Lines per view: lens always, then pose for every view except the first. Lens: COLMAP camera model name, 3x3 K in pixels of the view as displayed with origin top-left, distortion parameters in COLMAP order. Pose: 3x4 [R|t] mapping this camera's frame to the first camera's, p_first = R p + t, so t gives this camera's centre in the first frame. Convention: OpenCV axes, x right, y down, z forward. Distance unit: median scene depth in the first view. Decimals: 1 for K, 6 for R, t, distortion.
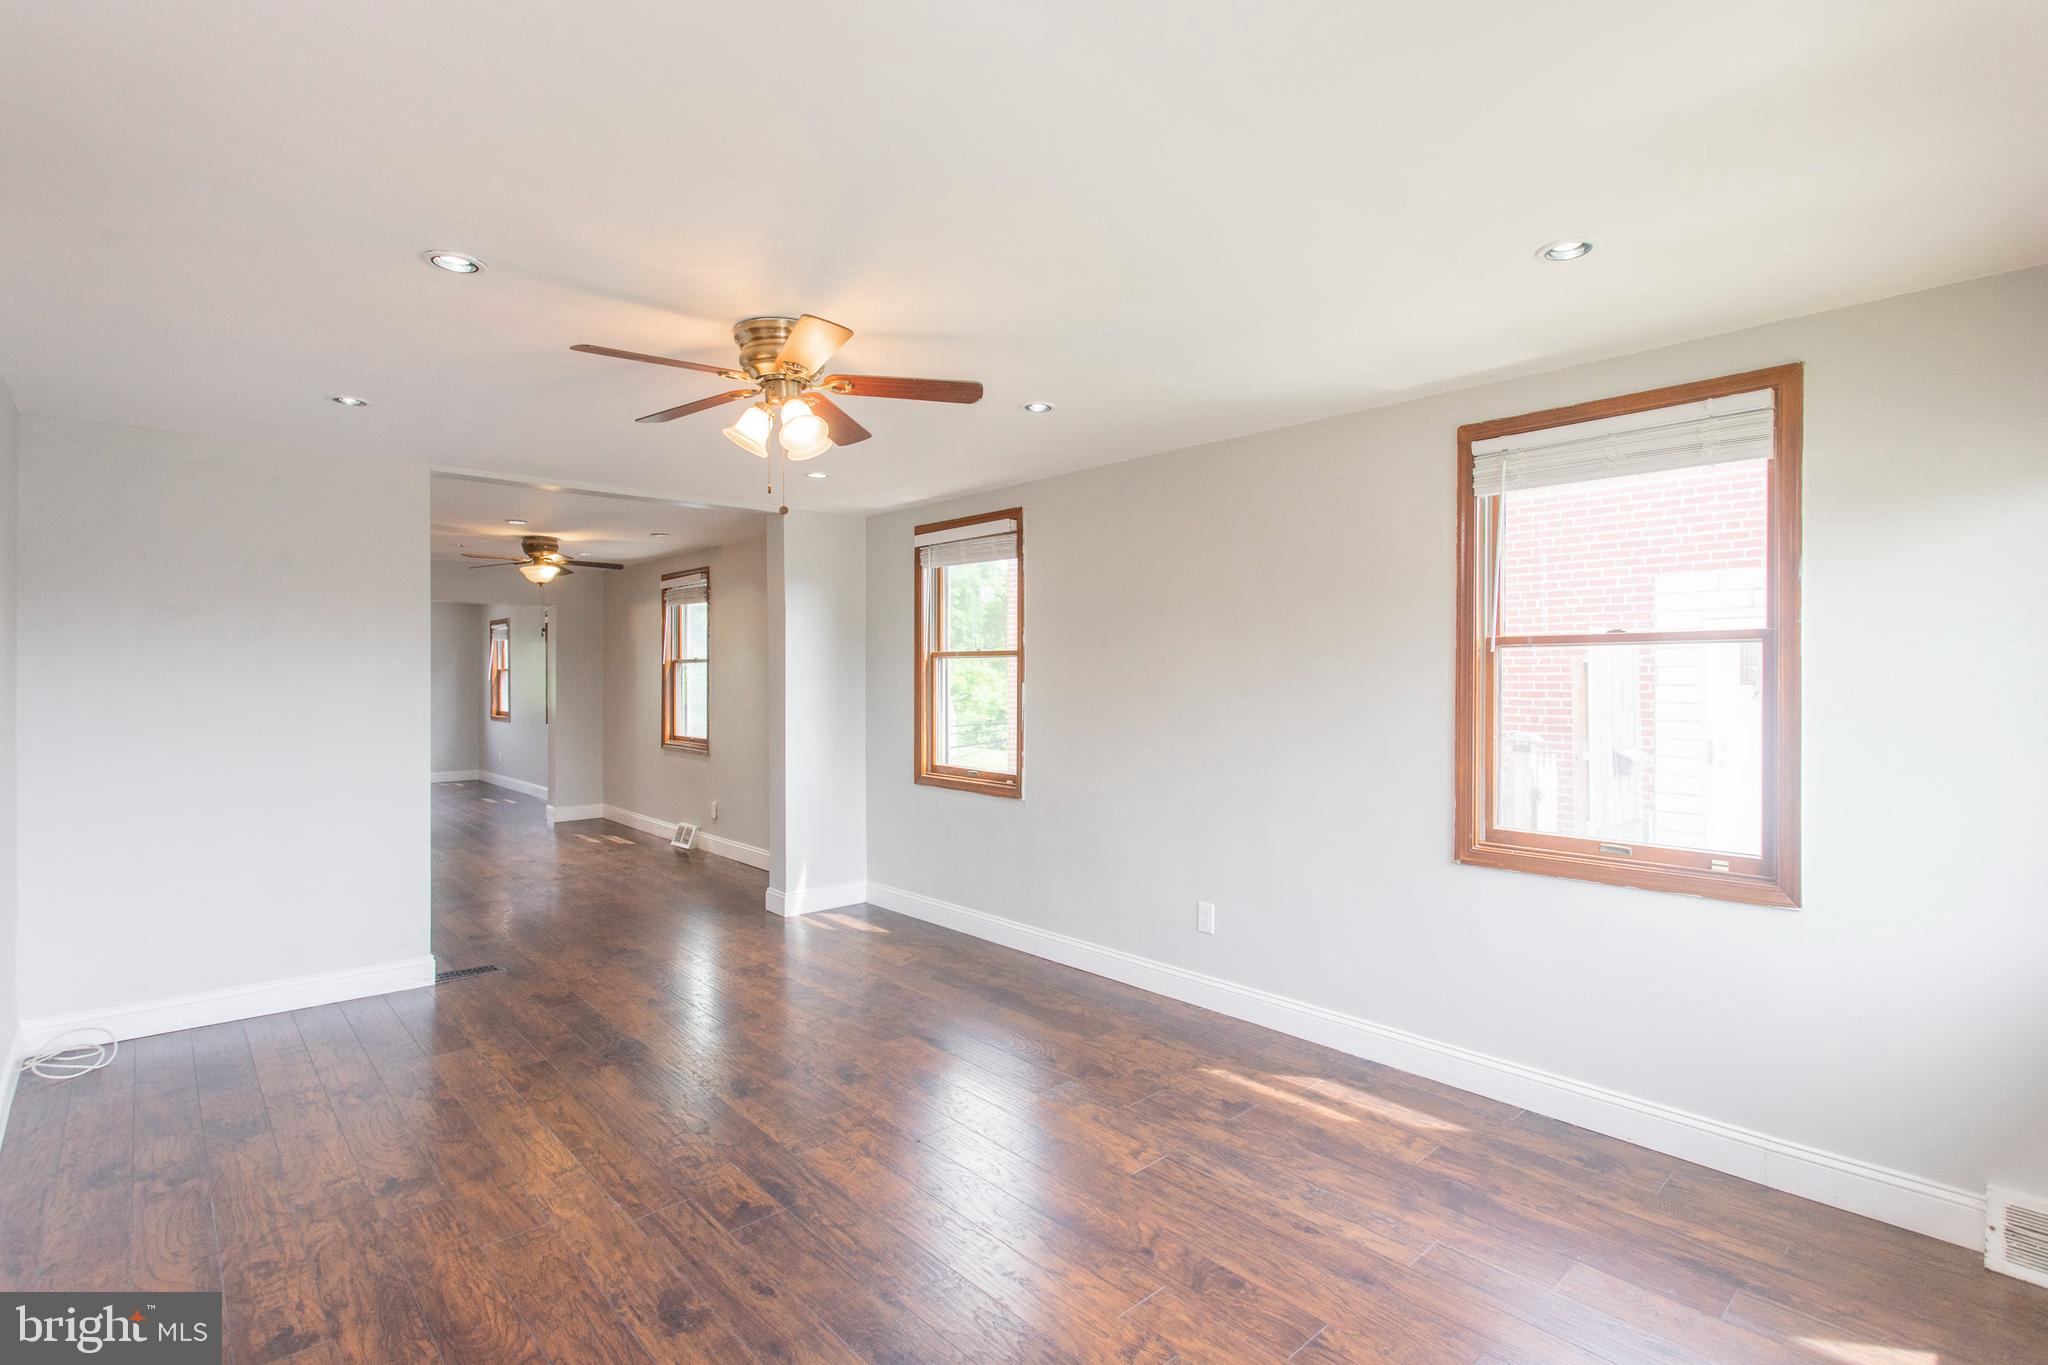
lens RADIAL K [[980.4, 0, 1030.2], [0, 980.4, 665.2], [0, 0, 1]] dist [0.002332, 0.000567]
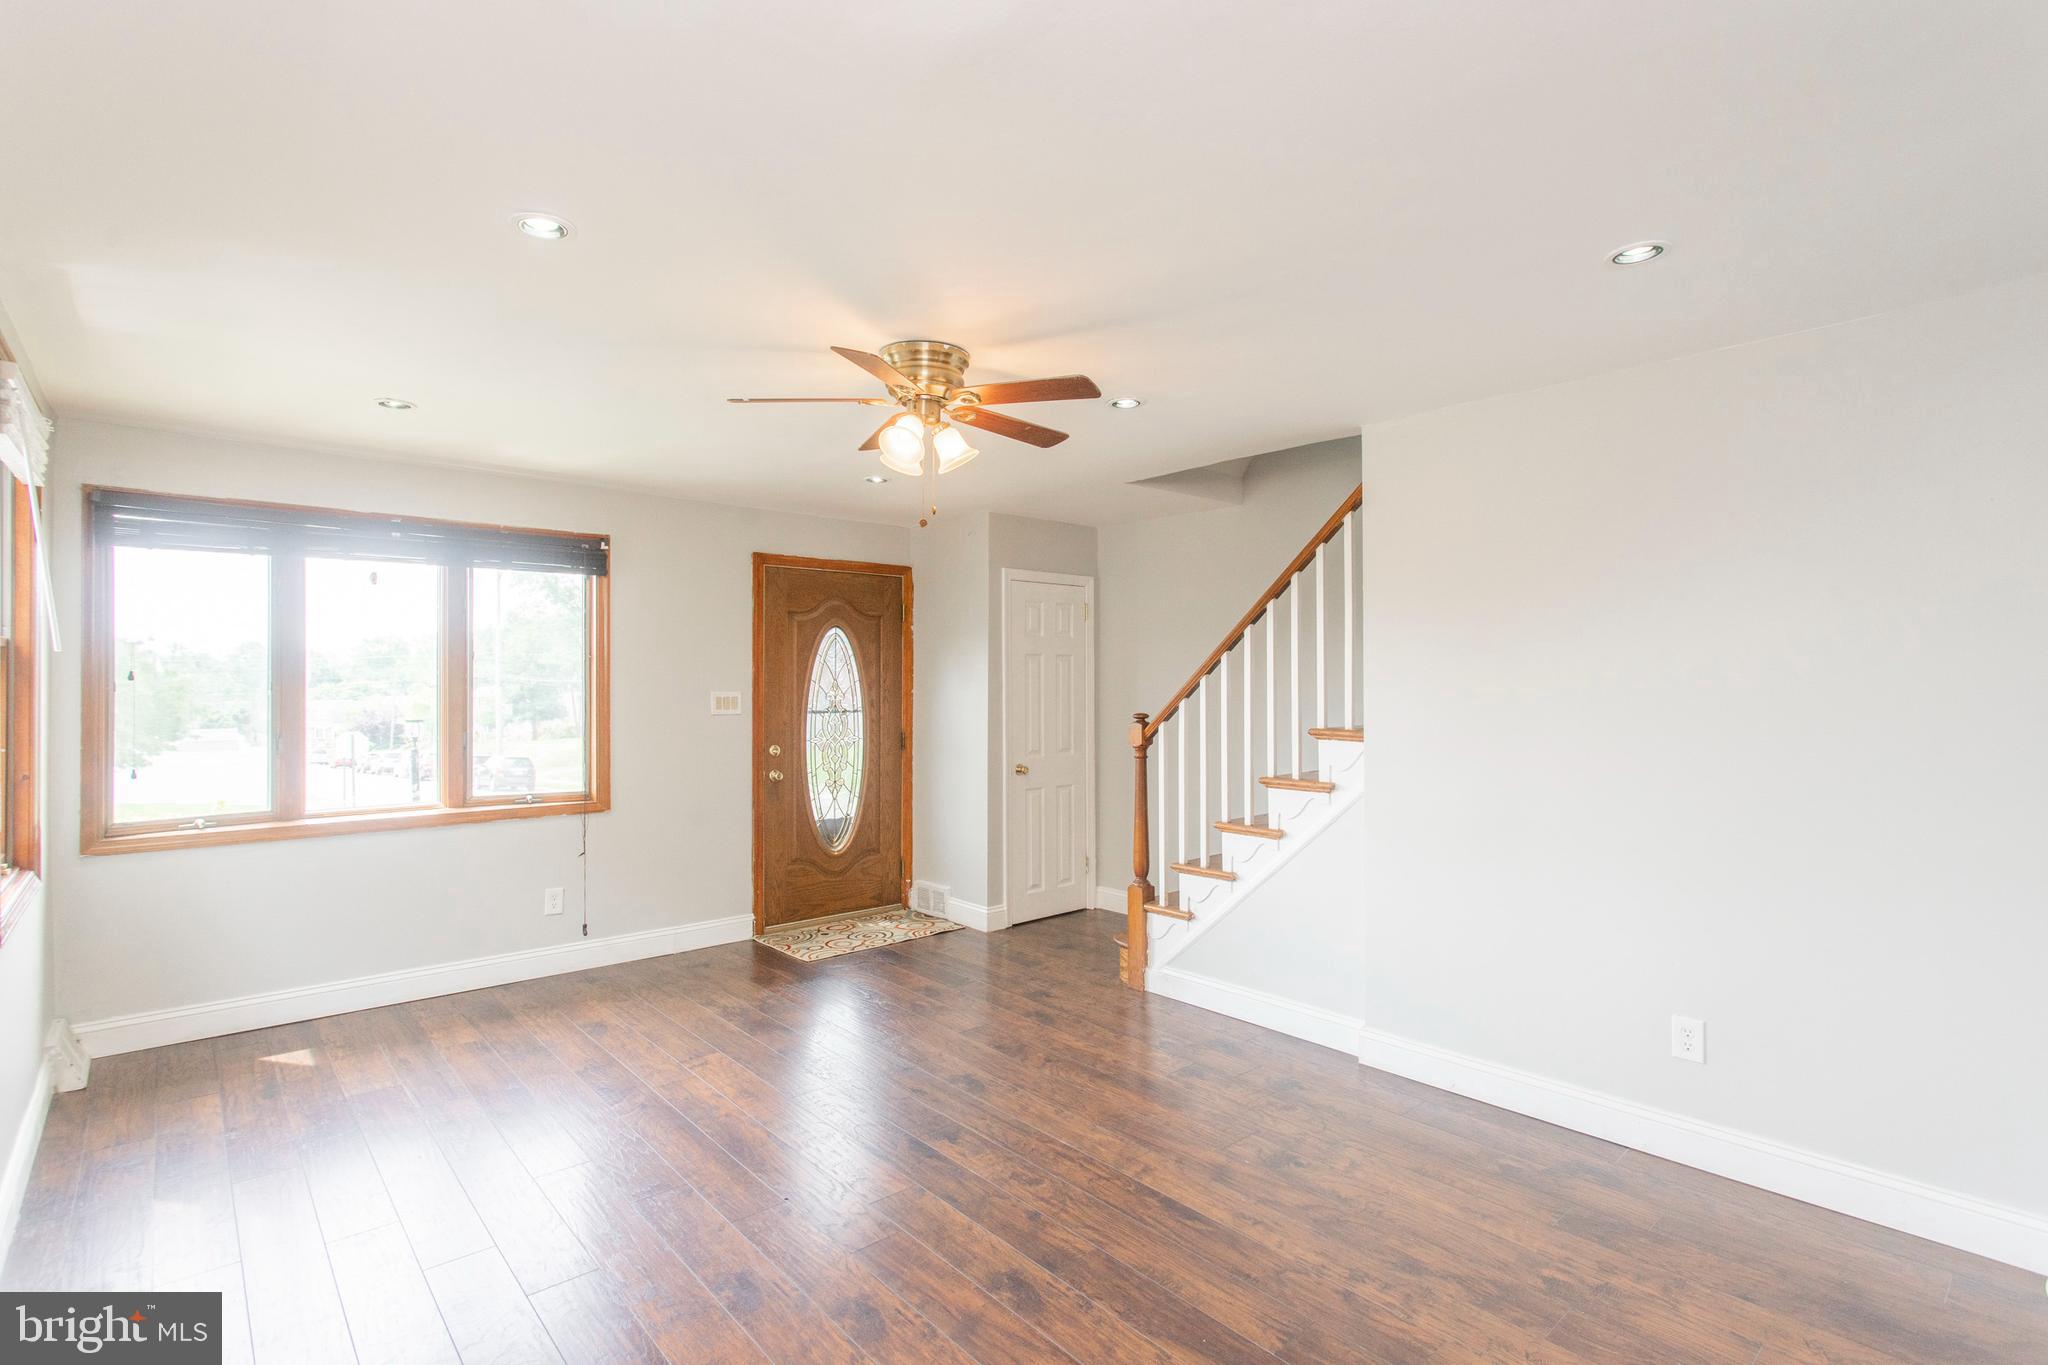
lens RADIAL K [[939.0, 0, 1009.3], [0, 939.0, 686.8], [0, 0, 1]] dist [0.001352, 0.000117]
pose [[-0.999622, 0.002238, 0.027420, -0.305436], [0.002004, 0.999962, -0.008542, 0.022630], [-0.027438, -0.008484, -0.999588, 1.650215]]
